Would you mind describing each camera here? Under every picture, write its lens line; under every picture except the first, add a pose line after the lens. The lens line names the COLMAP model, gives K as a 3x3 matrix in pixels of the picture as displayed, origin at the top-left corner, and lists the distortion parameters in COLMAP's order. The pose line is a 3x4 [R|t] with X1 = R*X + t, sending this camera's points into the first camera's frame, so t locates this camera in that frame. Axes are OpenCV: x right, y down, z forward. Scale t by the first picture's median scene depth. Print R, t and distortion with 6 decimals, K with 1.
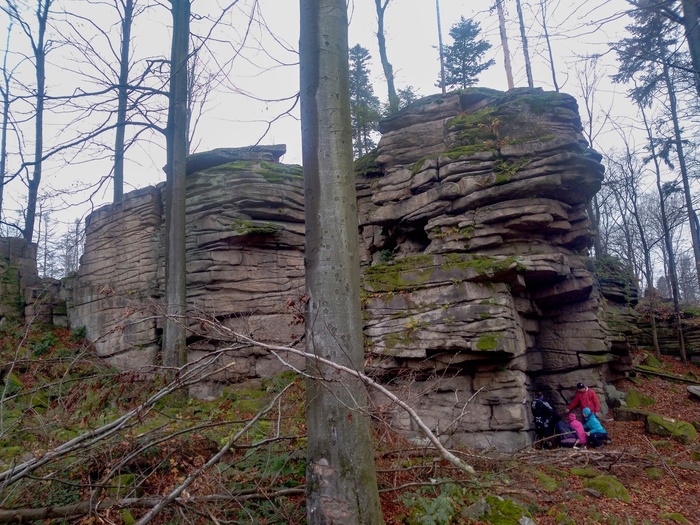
lens RADIAL K [[540.9, 0, 348.7], [0, 540.9, 267.1], [0, 0, 1]] dist [0.015950, -0.016409]
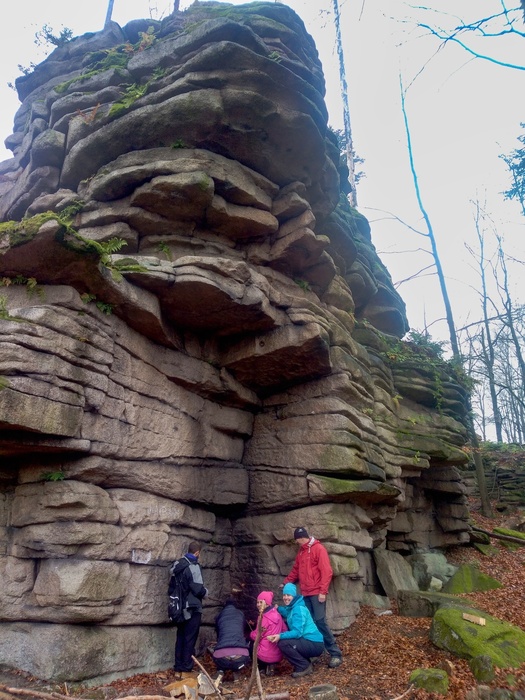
lens RADIAL K [[540.9, 0, 257.6], [0, 540.9, 347.6], [0, 0, 1]] dist [0.015950, -0.016409]
pose [[0.998311, 0.041368, -0.040781, 0.410441], [-0.047191, 0.986930, -0.154082, 0.127375], [0.033874, 0.155746, 0.987216, 0.483410]]
